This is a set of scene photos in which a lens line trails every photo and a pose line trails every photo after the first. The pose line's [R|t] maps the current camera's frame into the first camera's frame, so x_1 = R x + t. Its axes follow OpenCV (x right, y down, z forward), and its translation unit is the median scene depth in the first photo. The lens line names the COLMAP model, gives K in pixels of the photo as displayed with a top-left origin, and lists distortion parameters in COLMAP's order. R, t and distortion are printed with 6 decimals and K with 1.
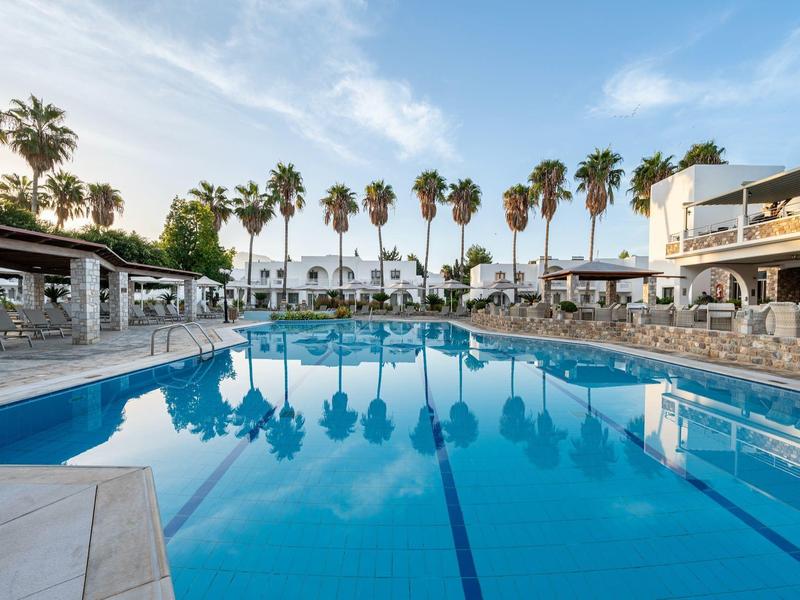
lens RADIAL K [[361.6, 0, 394.7], [0, 361.6, 304.6], [0, 0, 1]] dist [0.002851, -0.001378]
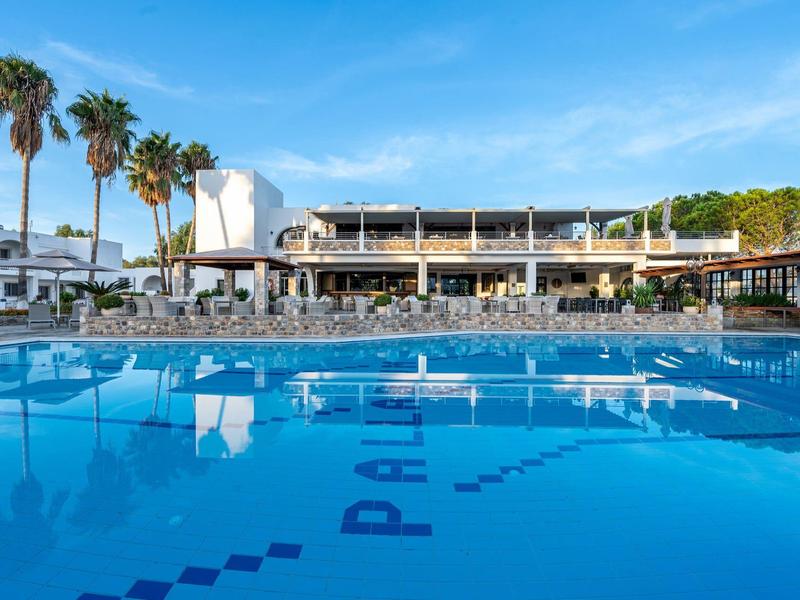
lens RADIAL K [[352.4, 0, 403.8], [0, 352.4, 294.8], [0, 0, 1]] dist [0.003076, -0.000348]
pose [[0.006983, -0.001192, 0.999975, -0.241182], [0.003832, 0.999992, 0.001165, -0.004887], [-0.999968, 0.003824, 0.006988, 0.530345]]
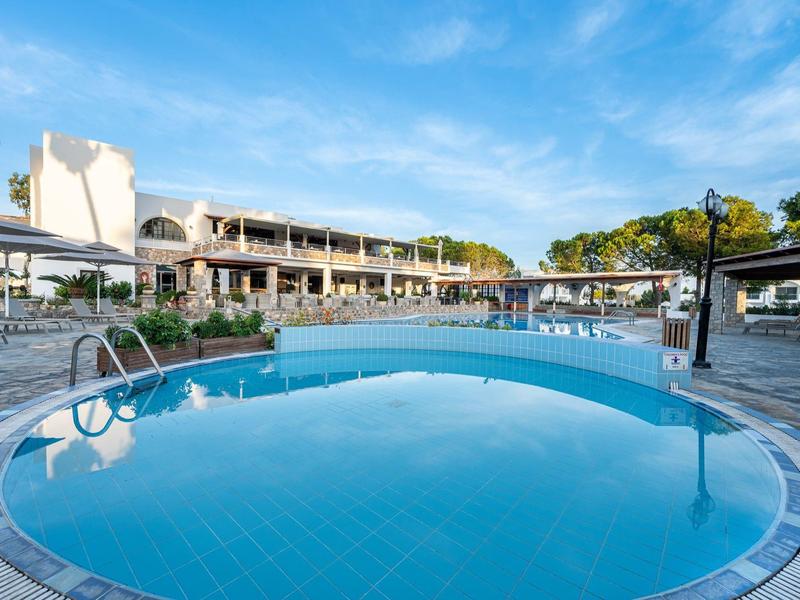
lens RADIAL K [[379.2, 0, 403.0], [0, 379.2, 295.0], [0, 0, 1]] dist [-0.009085, 0.001098]
pose [[-0.701116, -0.018003, 0.712819, -0.436331], [-0.018474, 0.999804, 0.007080, -0.010920], [-0.712807, -0.008205, -0.701312, 1.185398]]
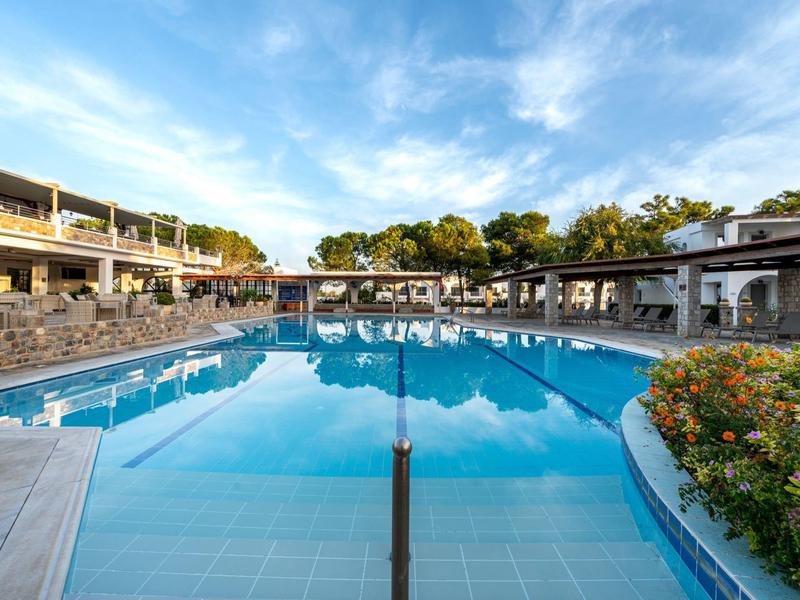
lens RADIAL K [[361.6, 0, 408.8], [0, 361.6, 301.1], [0, 0, 1]] dist [0.002851, -0.001378]
pose [[-0.999622, -0.016615, -0.021906, -0.068654], [-0.016946, 0.999744, 0.015020, -0.007834], [0.021651, 0.015386, -0.999647, 1.085663]]
